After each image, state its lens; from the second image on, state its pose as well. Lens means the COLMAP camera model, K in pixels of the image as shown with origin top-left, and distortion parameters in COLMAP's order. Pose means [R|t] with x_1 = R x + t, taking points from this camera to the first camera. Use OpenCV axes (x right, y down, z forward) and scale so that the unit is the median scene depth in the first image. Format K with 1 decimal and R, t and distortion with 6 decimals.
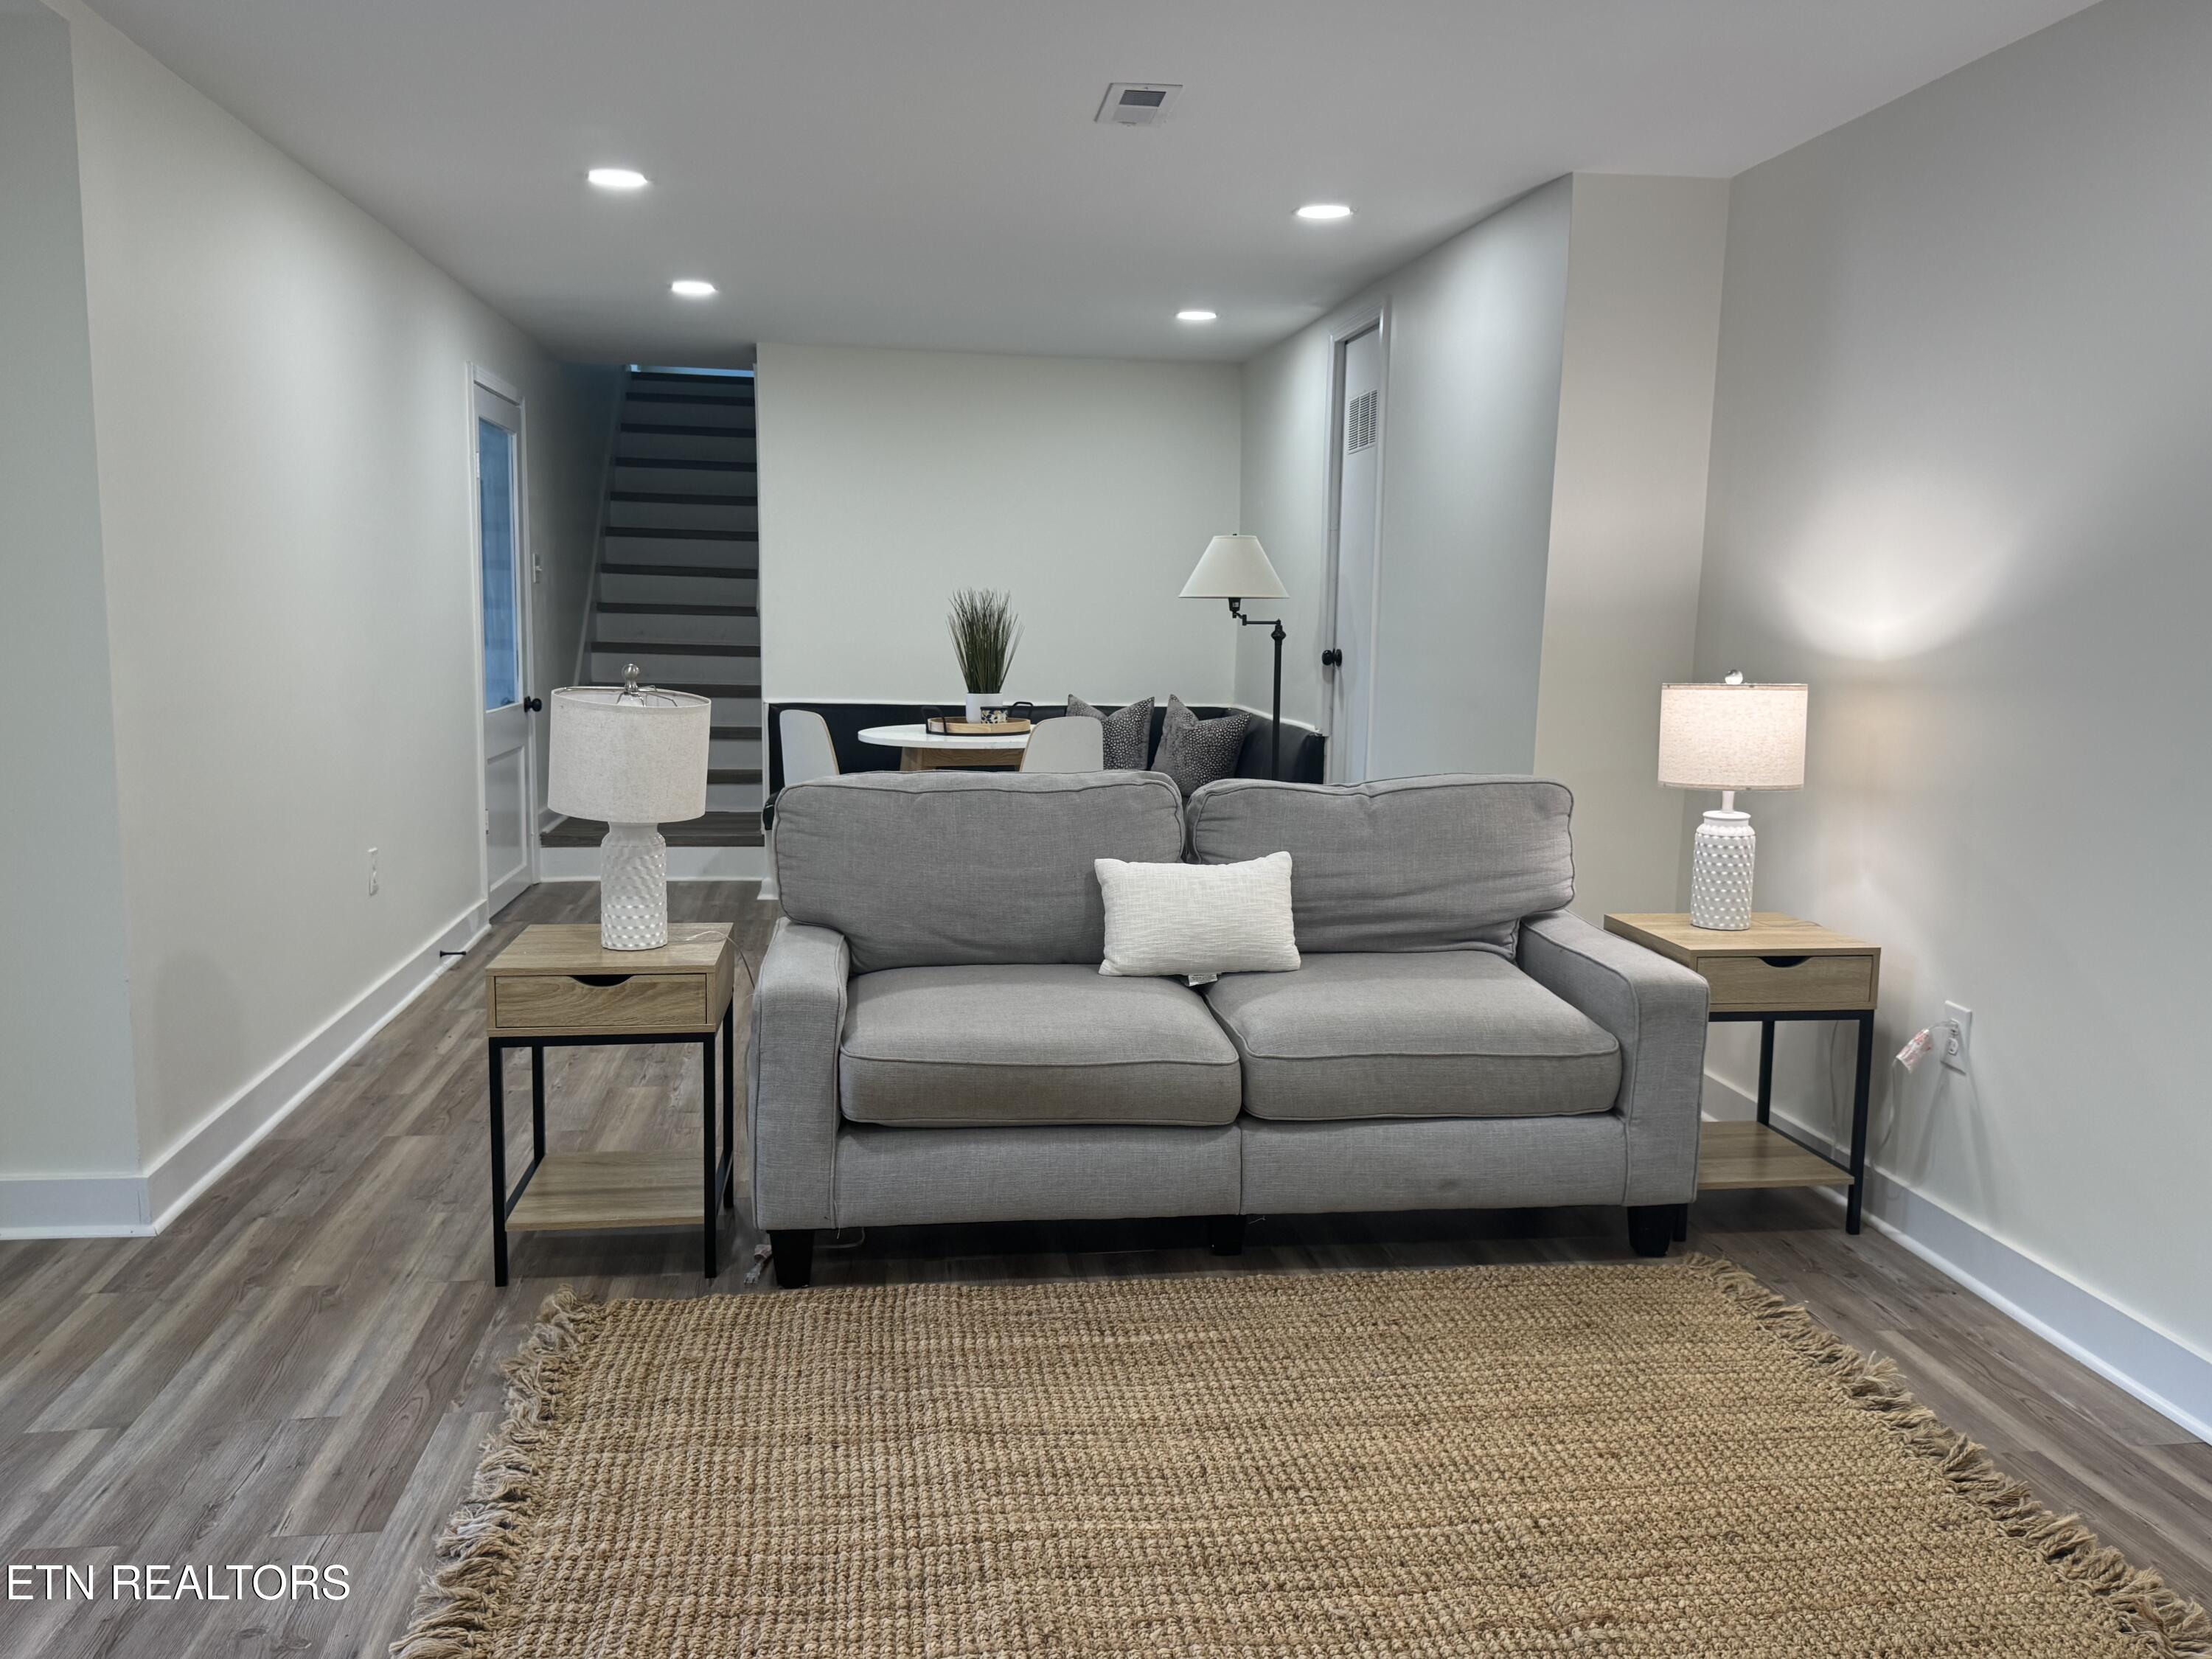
lens RADIAL K [[1701.4, 0, 1106.0], [0, 1701.4, 829.5], [0, 0, 1]] dist [-0.005288, -0.005644]
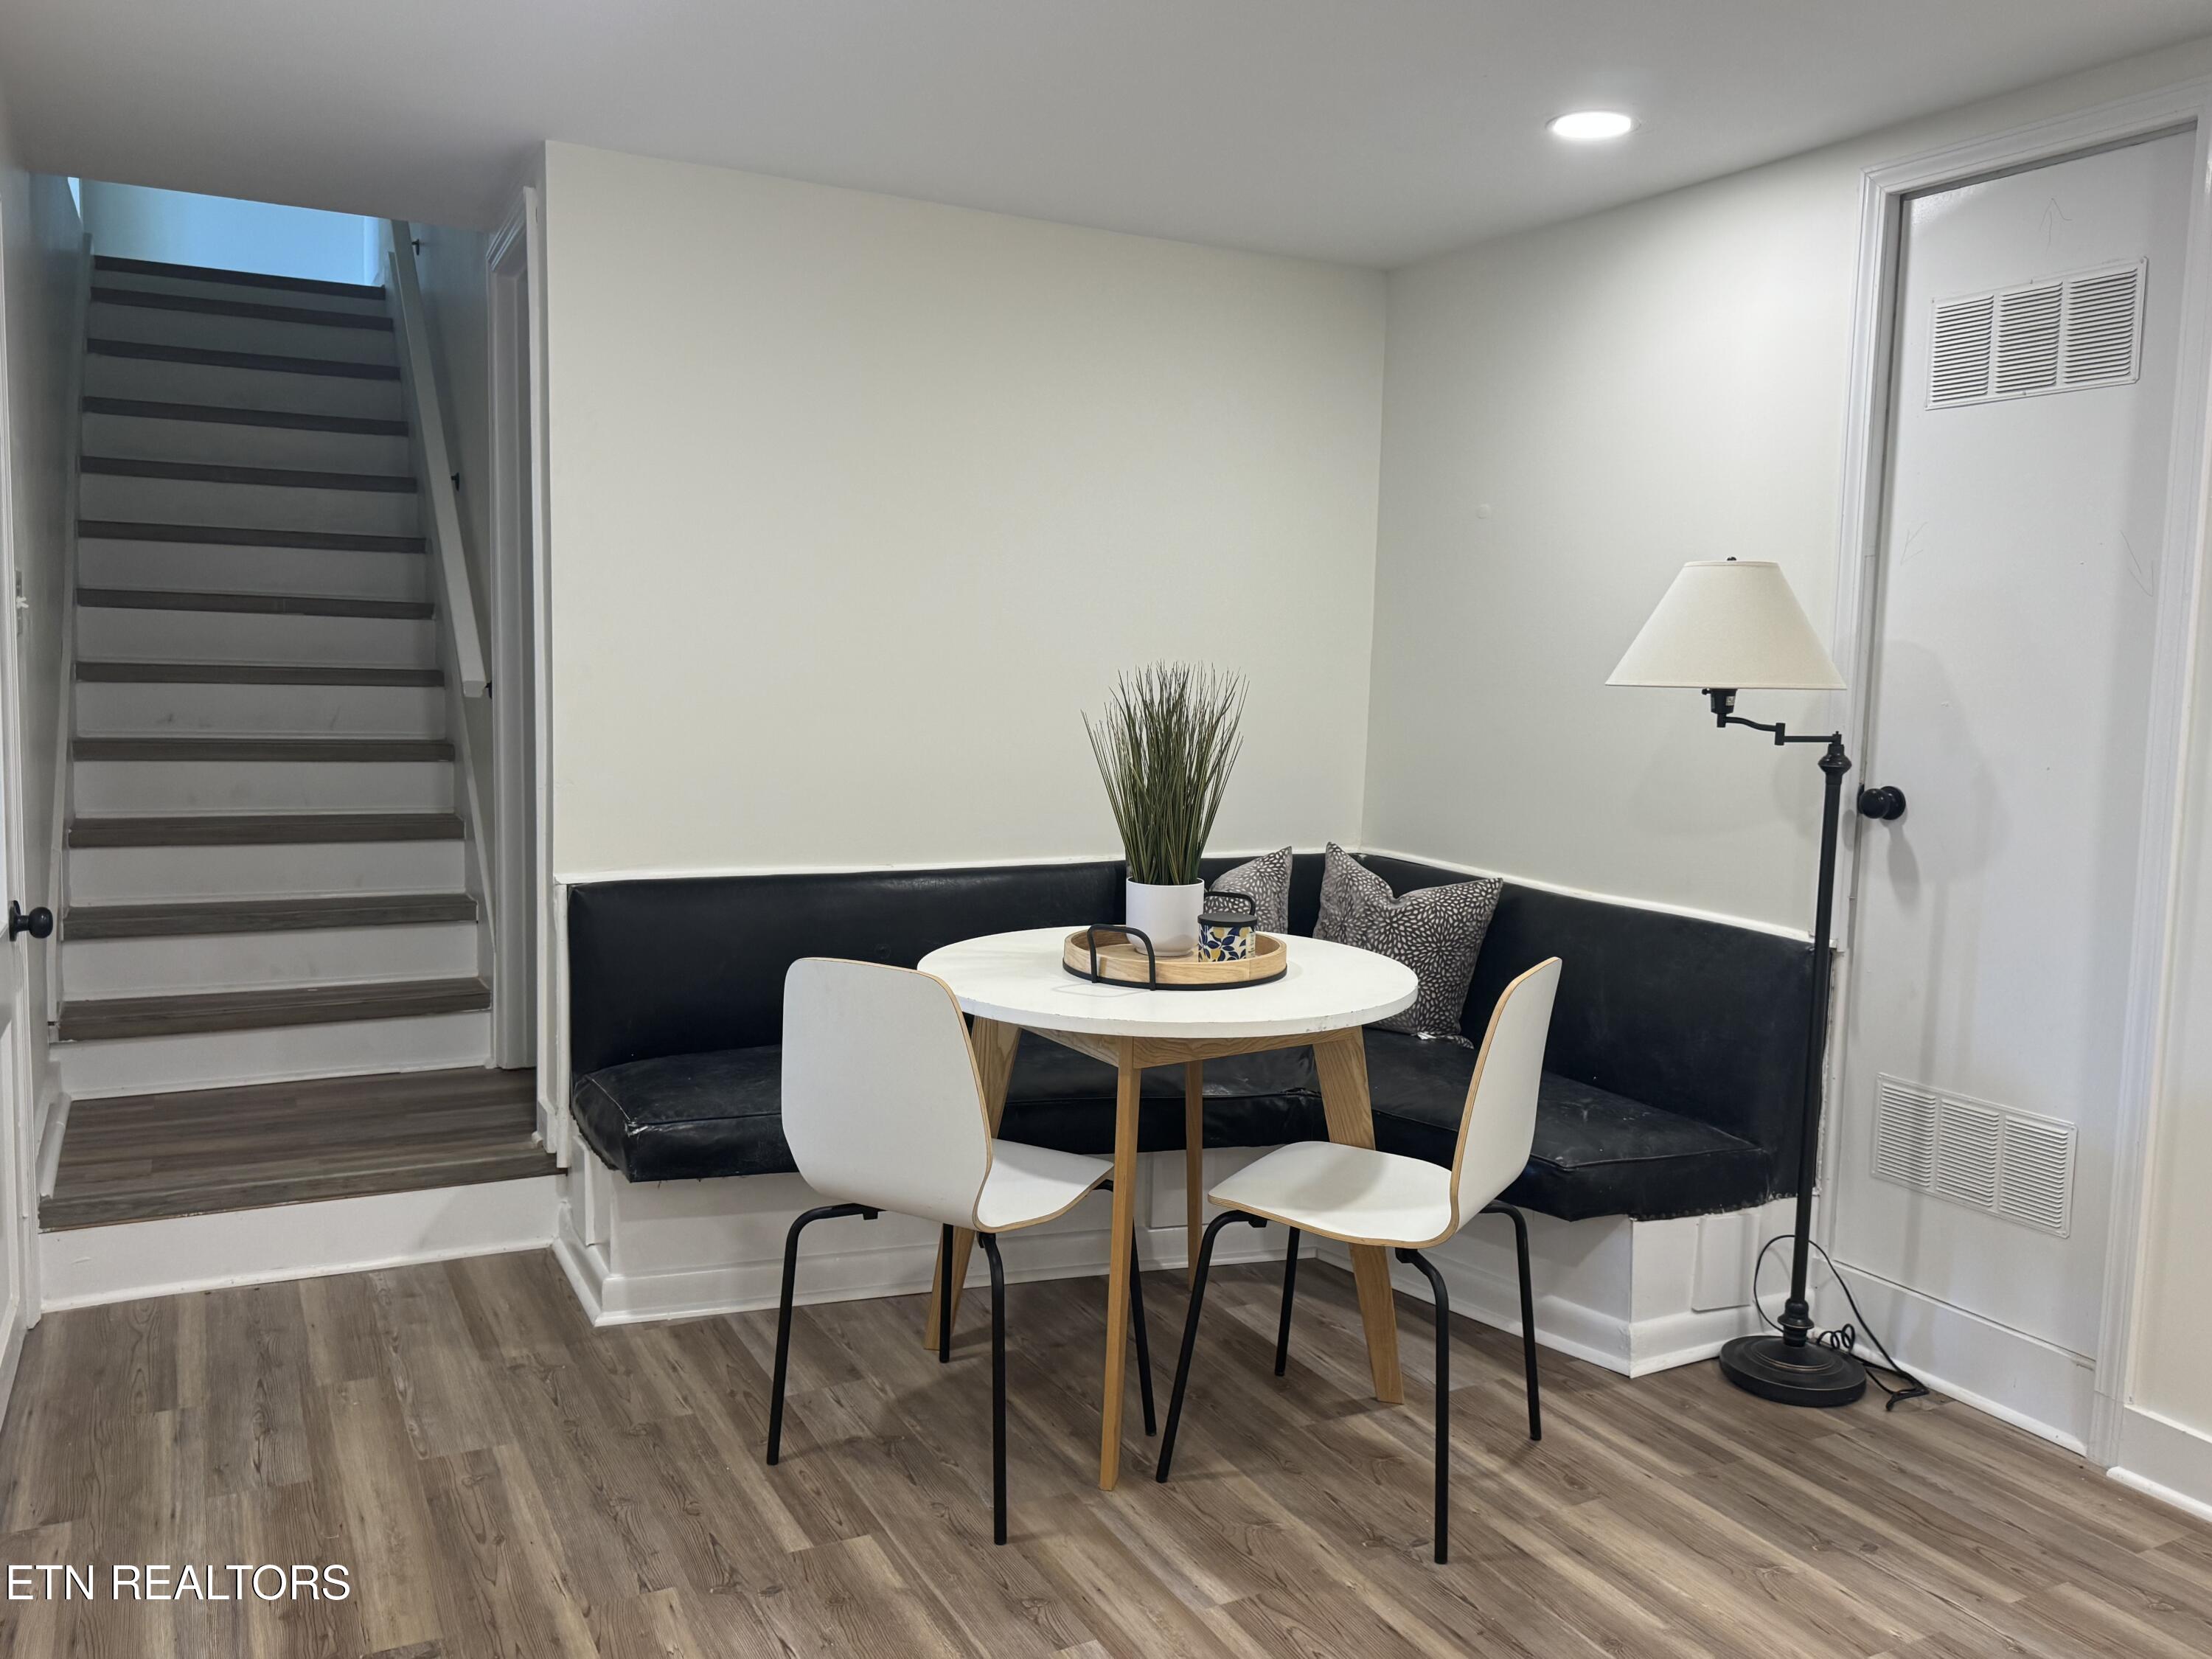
lens RADIAL K [[1701.4, 0, 1106.0], [0, 1701.4, 829.5], [0, 0, 1]] dist [-0.005288, -0.005644]
pose [[0.939662, -0.027171, 0.341022, -0.265894], [0.034534, 0.999283, -0.015539, -0.092932], [-0.340356, 0.026379, 0.939927, 0.592979]]
